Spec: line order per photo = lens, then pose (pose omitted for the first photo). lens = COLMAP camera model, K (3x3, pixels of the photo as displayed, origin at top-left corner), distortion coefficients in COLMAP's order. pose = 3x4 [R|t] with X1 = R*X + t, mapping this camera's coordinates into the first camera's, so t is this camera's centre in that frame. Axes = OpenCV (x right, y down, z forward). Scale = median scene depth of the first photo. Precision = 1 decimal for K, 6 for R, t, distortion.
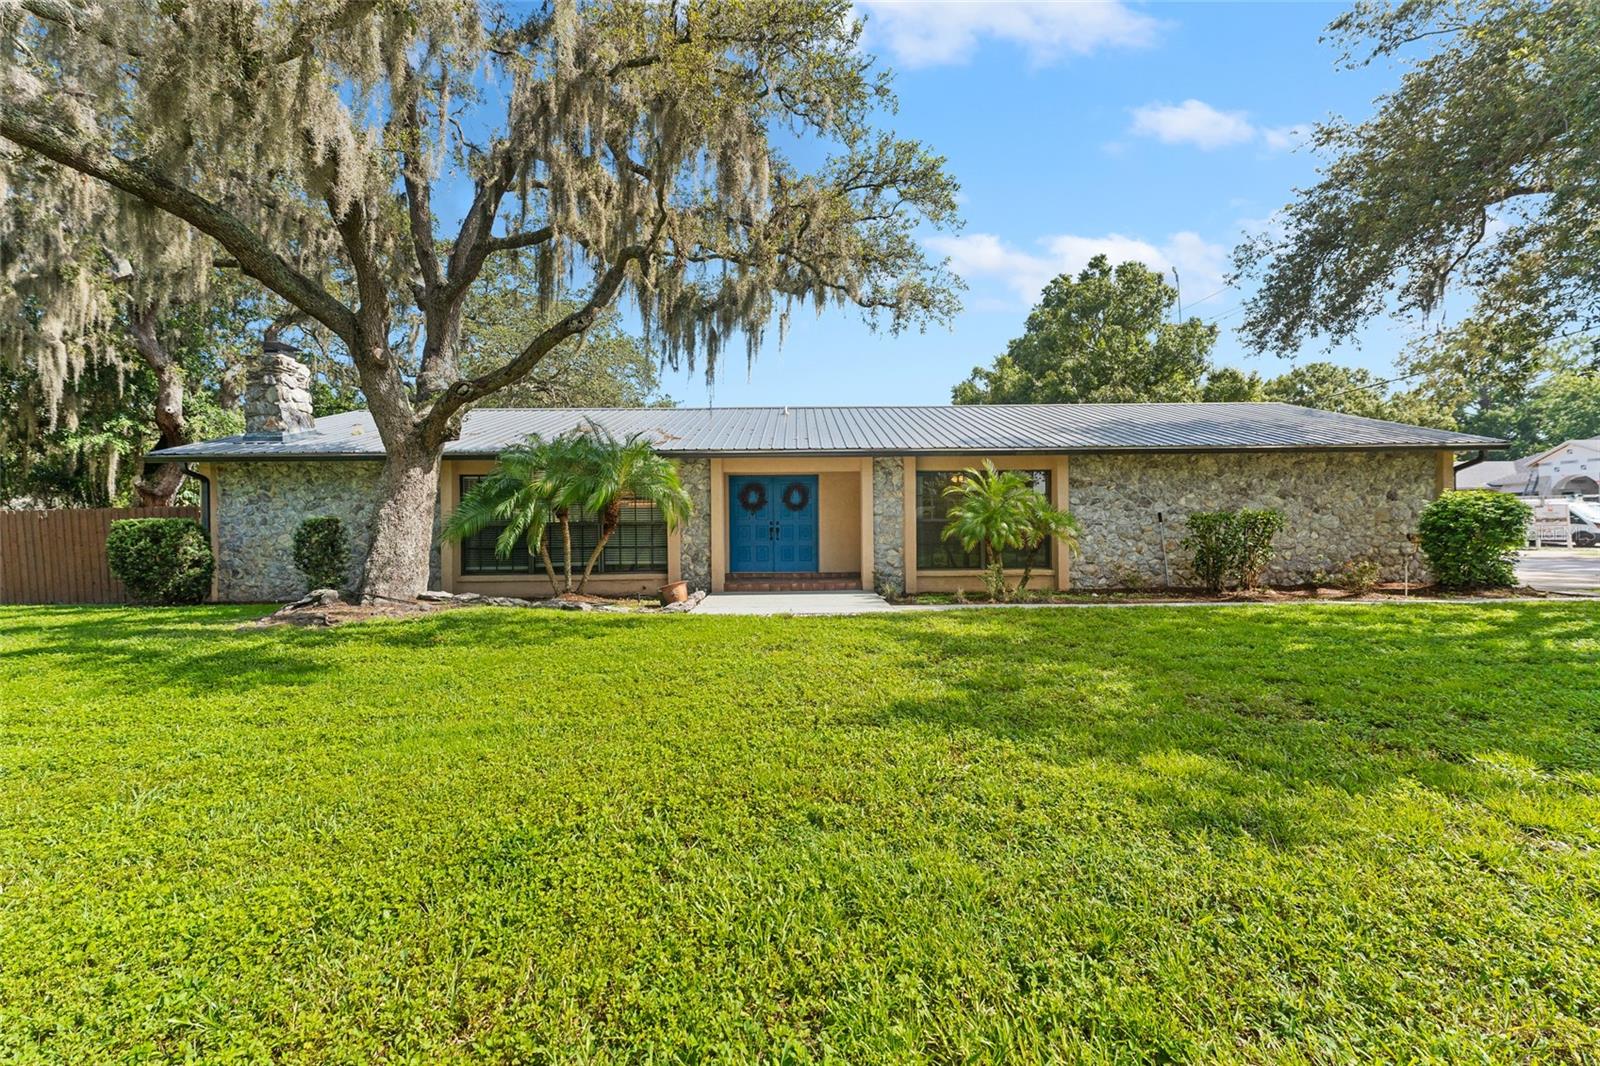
lens RADIAL K [[638.7, 0, 796.3], [0, 638.7, 544.0], [0, 0, 1]] dist [-0.000795, -0.000072]
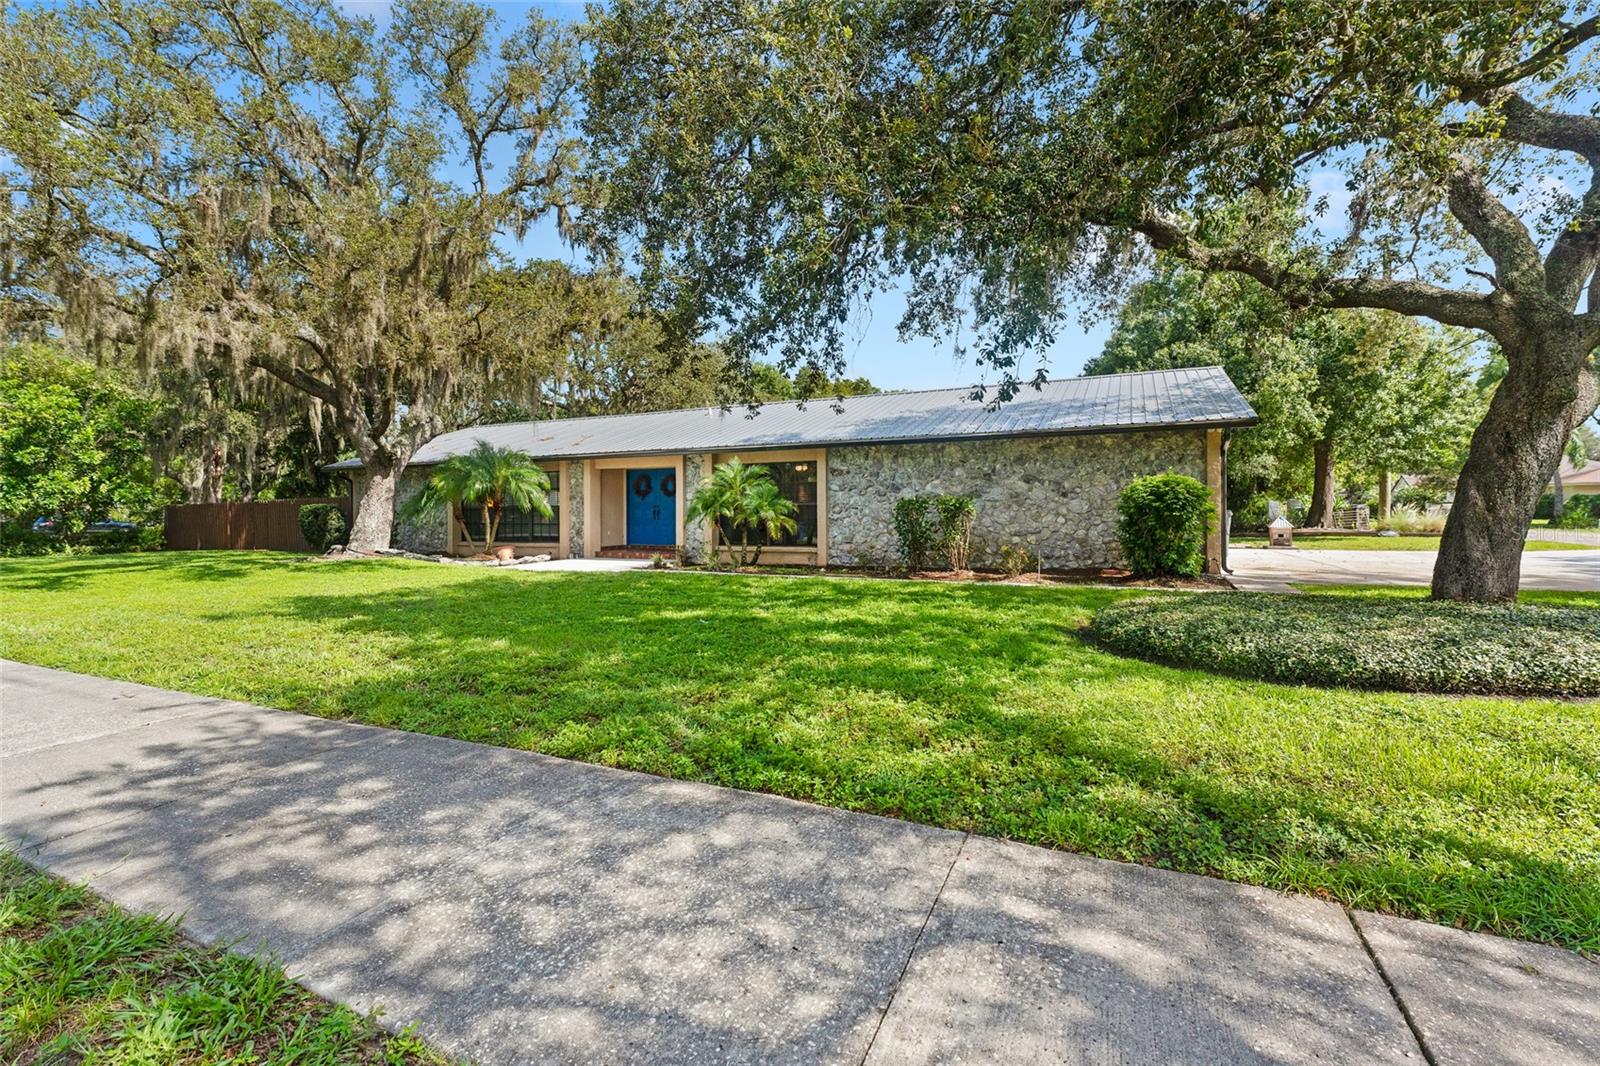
lens RADIAL K [[638.7, 0, 800.3], [0, 638.7, 527.1], [0, 0, 1]] dist [-0.000795, -0.000072]
pose [[0.911926, 0.013787, -0.410124, 0.863685], [-0.009987, 0.999885, 0.011406, -0.009783], [0.410234, -0.006306, 0.911959, -0.070310]]
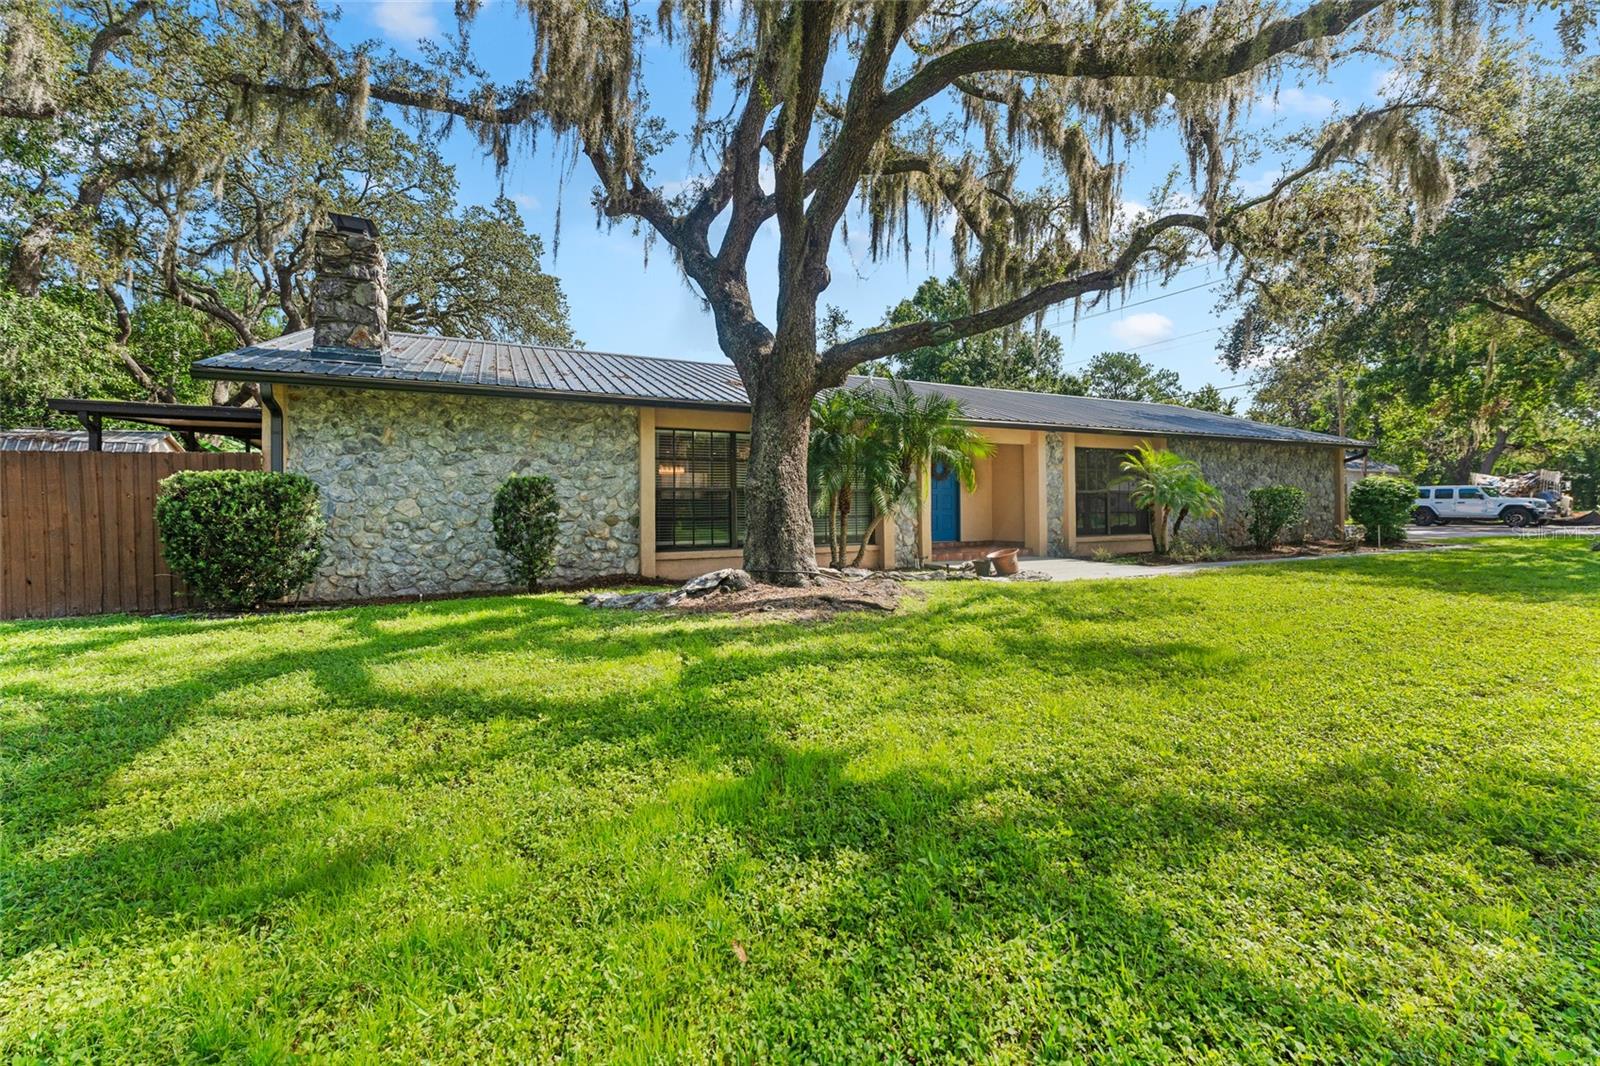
lens RADIAL K [[638.7, 0, 798.2], [0, 638.7, 520.1], [0, 0, 1]] dist [-0.000795, -0.000072]
pose [[0.910460, -0.005173, 0.413565, -0.696863], [0.005346, 0.999985, 0.000738, 0.009275], [-0.413562, 0.001539, 0.910474, 0.192558]]
